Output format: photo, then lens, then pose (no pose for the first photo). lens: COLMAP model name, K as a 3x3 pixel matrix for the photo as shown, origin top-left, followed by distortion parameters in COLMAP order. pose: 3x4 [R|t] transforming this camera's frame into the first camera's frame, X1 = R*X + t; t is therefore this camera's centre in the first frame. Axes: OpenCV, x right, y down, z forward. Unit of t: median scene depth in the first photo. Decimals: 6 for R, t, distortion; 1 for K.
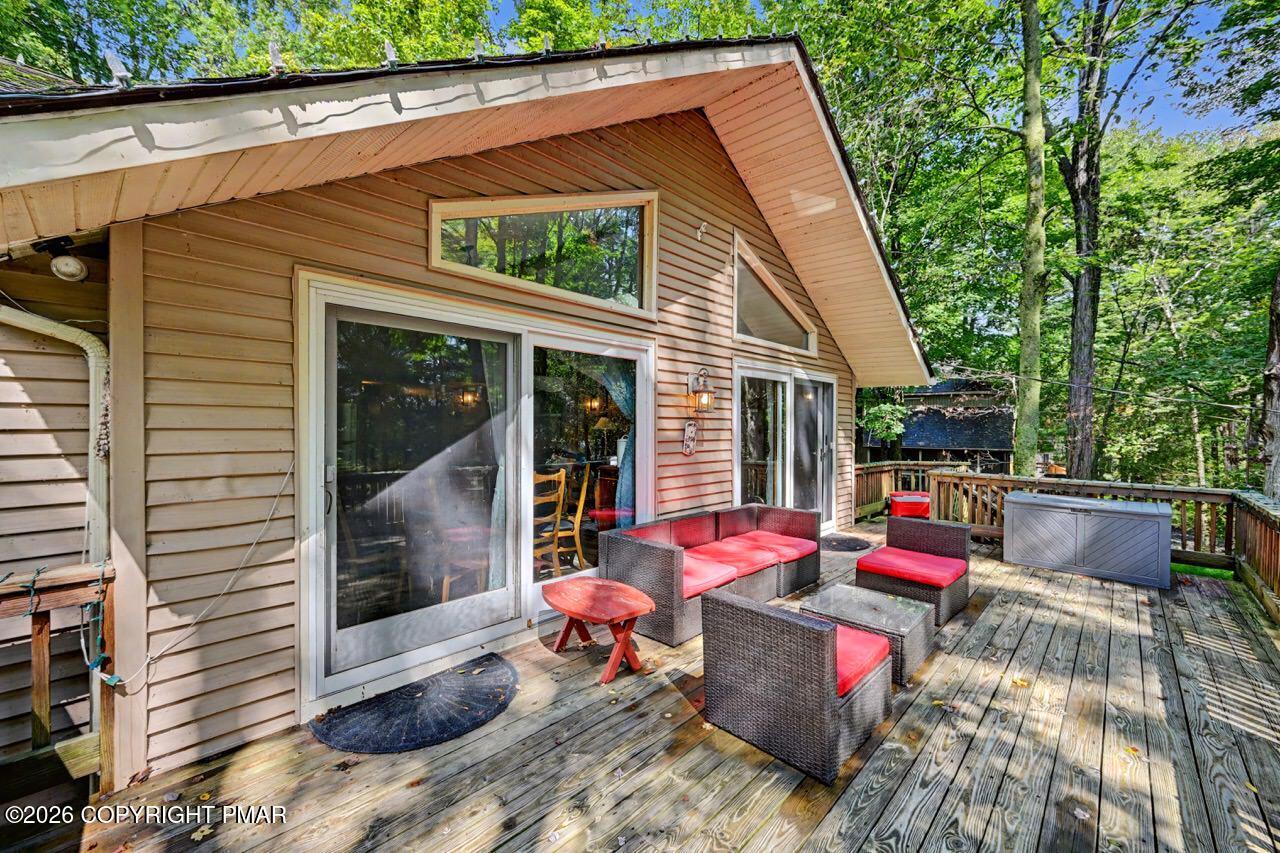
lens RADIAL K [[507.0, 0, 640.8], [0, 507.0, 432.7], [0, 0, 1]] dist [-0.001189, 0.000463]
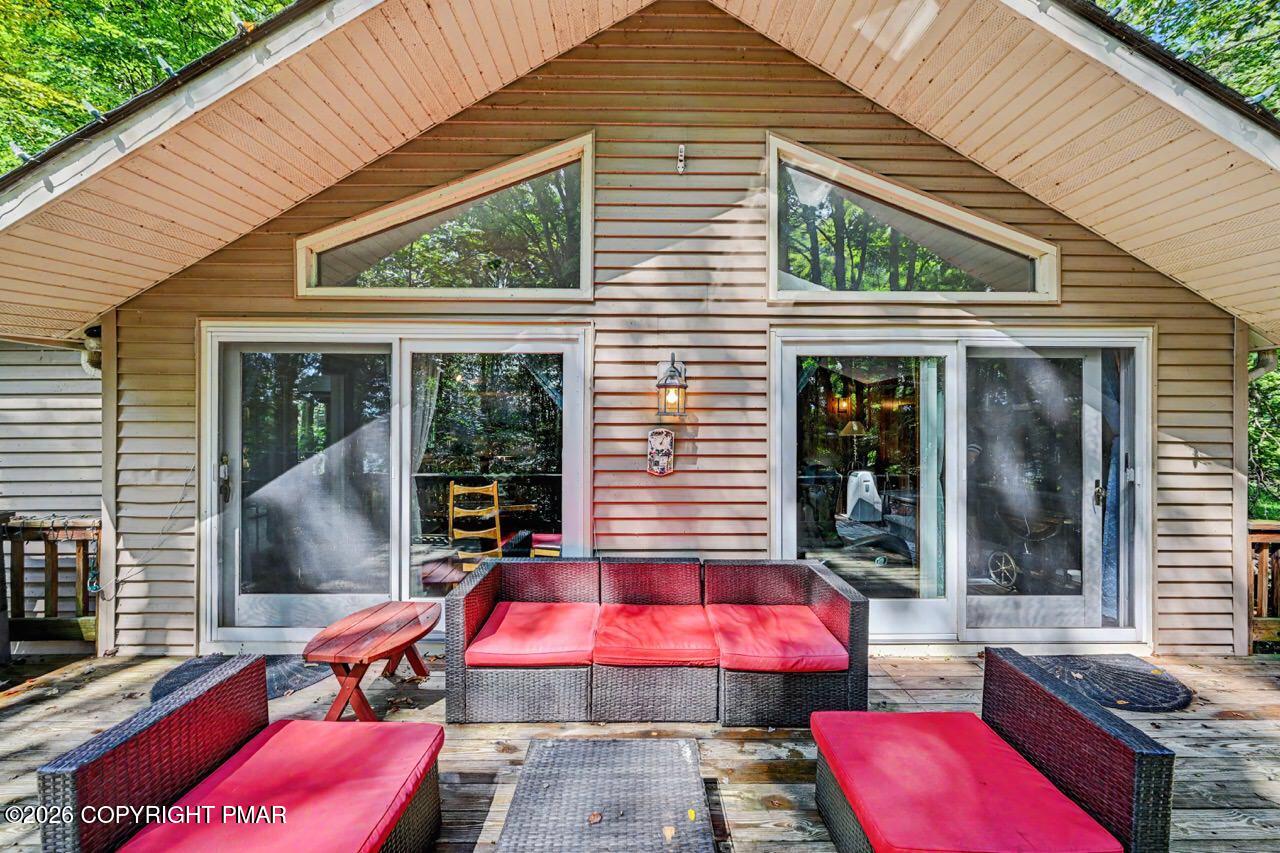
lens RADIAL K [[507.0, 0, 640.8], [0, 507.0, 432.7], [0, 0, 1]] dist [-0.001189, 0.000463]
pose [[0.696356, 0.002594, -0.717692, 0.793563], [-0.008957, 0.999947, -0.005076, -0.017000], [0.717641, 0.009963, 0.696342, 0.637351]]
